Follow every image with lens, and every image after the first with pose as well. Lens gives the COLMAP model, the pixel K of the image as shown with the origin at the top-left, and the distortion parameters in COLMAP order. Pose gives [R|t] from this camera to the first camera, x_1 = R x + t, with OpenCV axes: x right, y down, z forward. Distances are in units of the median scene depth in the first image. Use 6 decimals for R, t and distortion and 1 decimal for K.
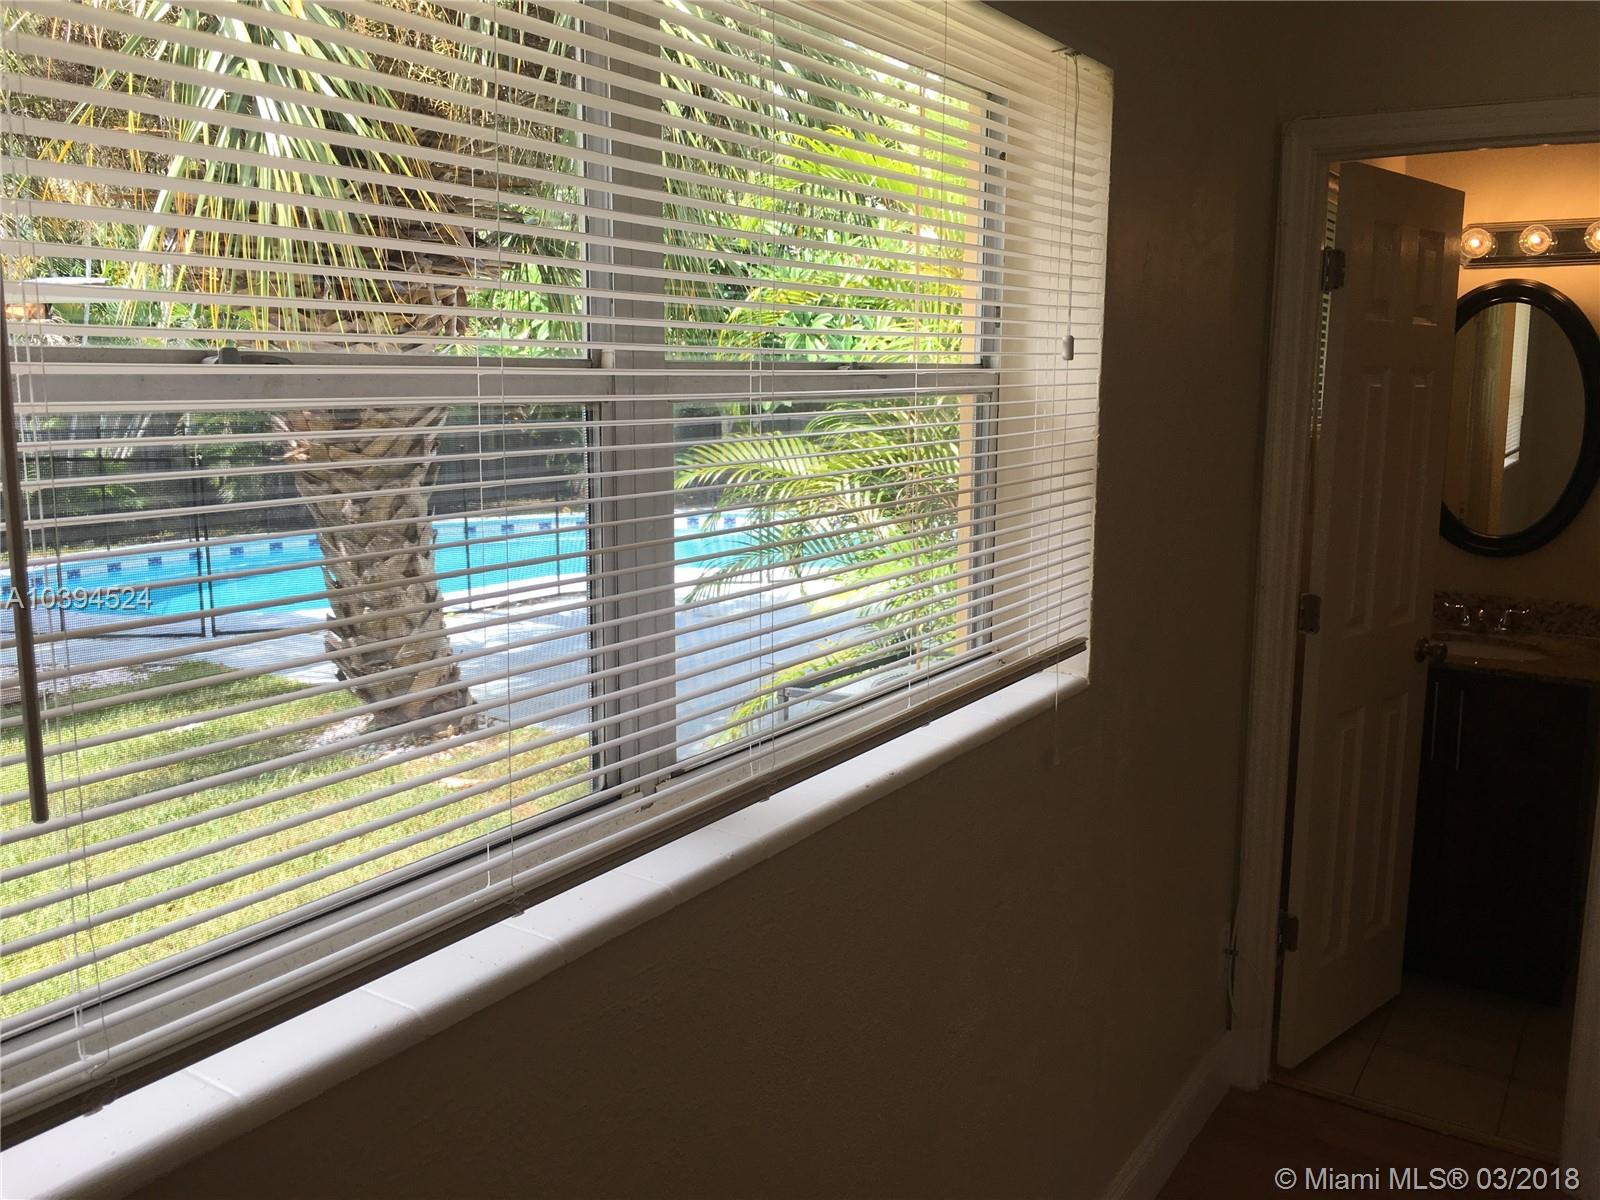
lens RADIAL K [[1373.2, 0, 751.7], [0, 1373.2, 593.7], [0, 0, 1]] dist [0.008135, -0.017401]
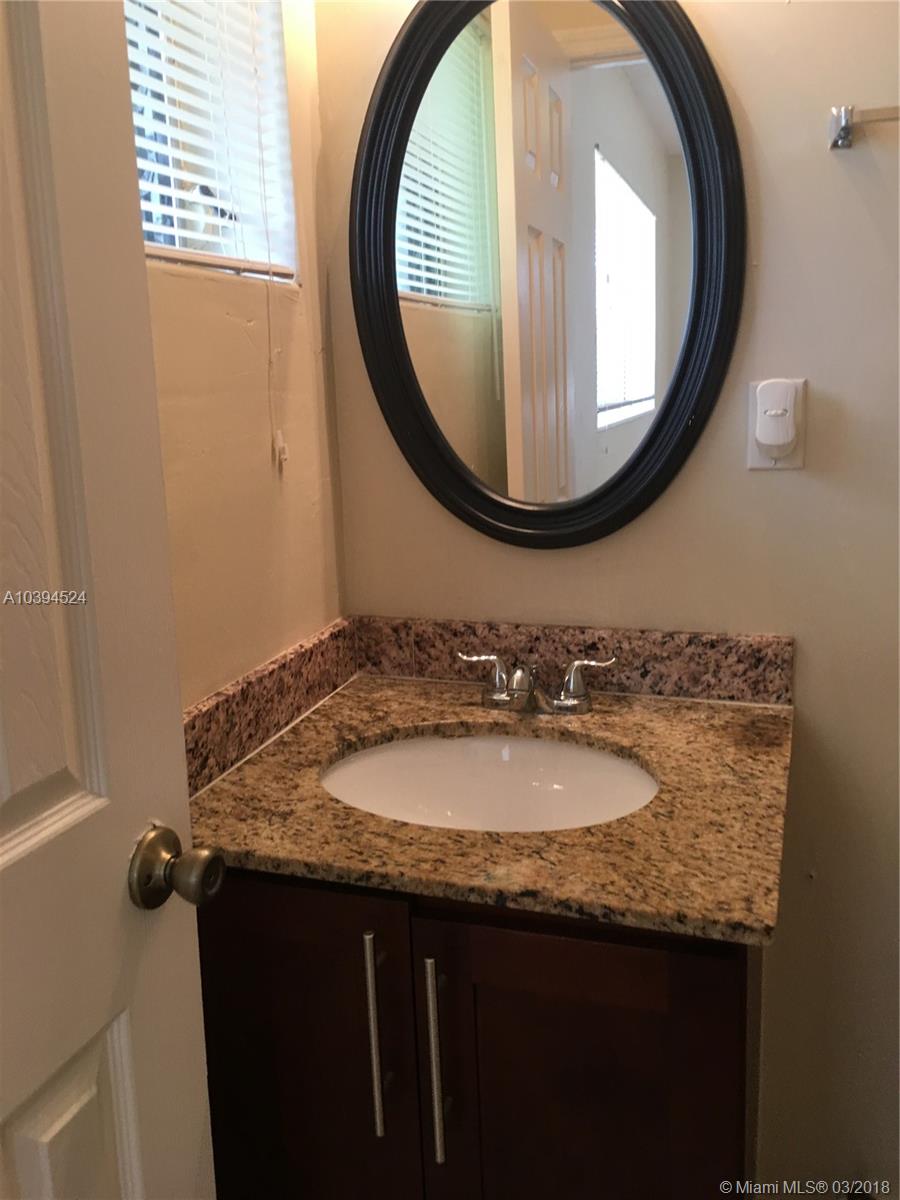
lens RADIAL K [[1027.8, 0, 450.0], [0, 1027.8, 600.0], [0, 0, 1]] dist [0.083792, -0.122322]
pose [[0.957346, -0.094198, 0.273158, 0.415100], [0.082790, 0.995156, 0.053020, -0.030722], [-0.276829, -0.028144, 0.960507, 0.674857]]
